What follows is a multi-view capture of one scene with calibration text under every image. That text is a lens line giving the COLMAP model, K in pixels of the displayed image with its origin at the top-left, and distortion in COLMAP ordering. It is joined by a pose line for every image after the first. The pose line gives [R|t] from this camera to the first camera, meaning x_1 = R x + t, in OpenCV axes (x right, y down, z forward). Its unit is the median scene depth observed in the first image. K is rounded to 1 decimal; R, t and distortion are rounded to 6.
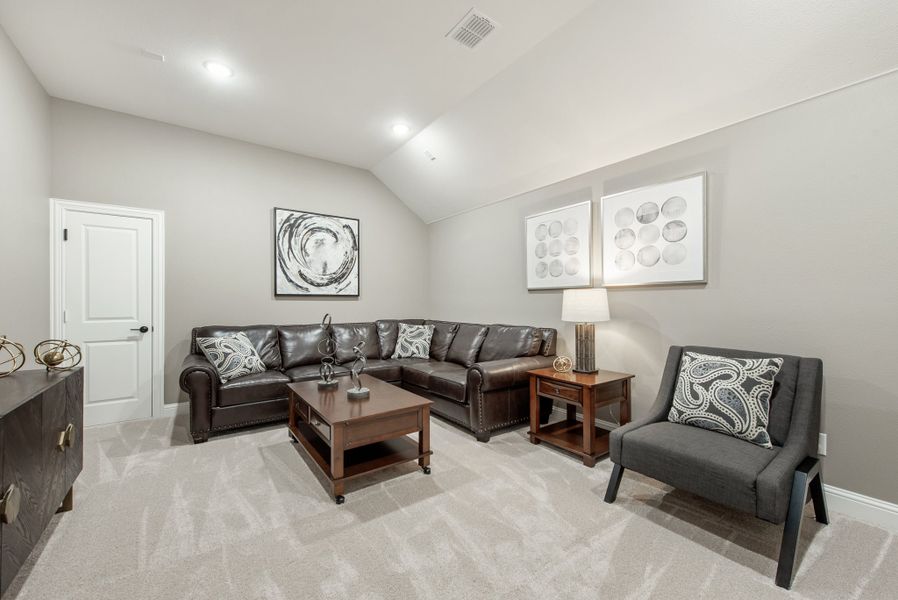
lens RADIAL K [[365.9, 0, 453.1], [0, 365.9, 300.4], [0, 0, 1]] dist [0.009584, -0.000360]
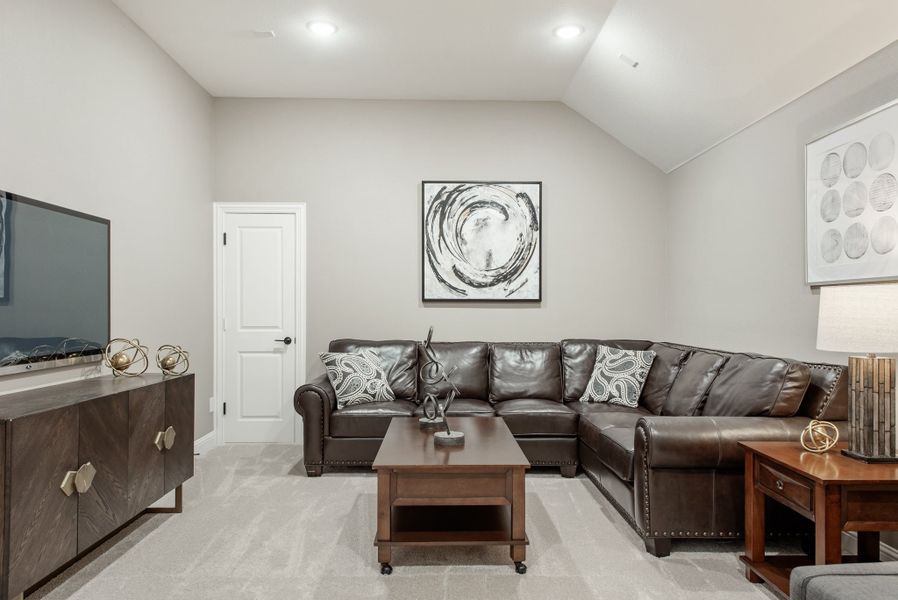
lens RADIAL K [[629.6, 0, 450.2], [0, 629.6, 311.9], [0, 0, 1]] dist [0.035438, -0.001420]
pose [[0.811546, 0.004759, -0.584269, 0.295220], [-0.001348, 0.999979, 0.006273, 0.000520], [0.584287, -0.004303, 0.811536, 0.007419]]
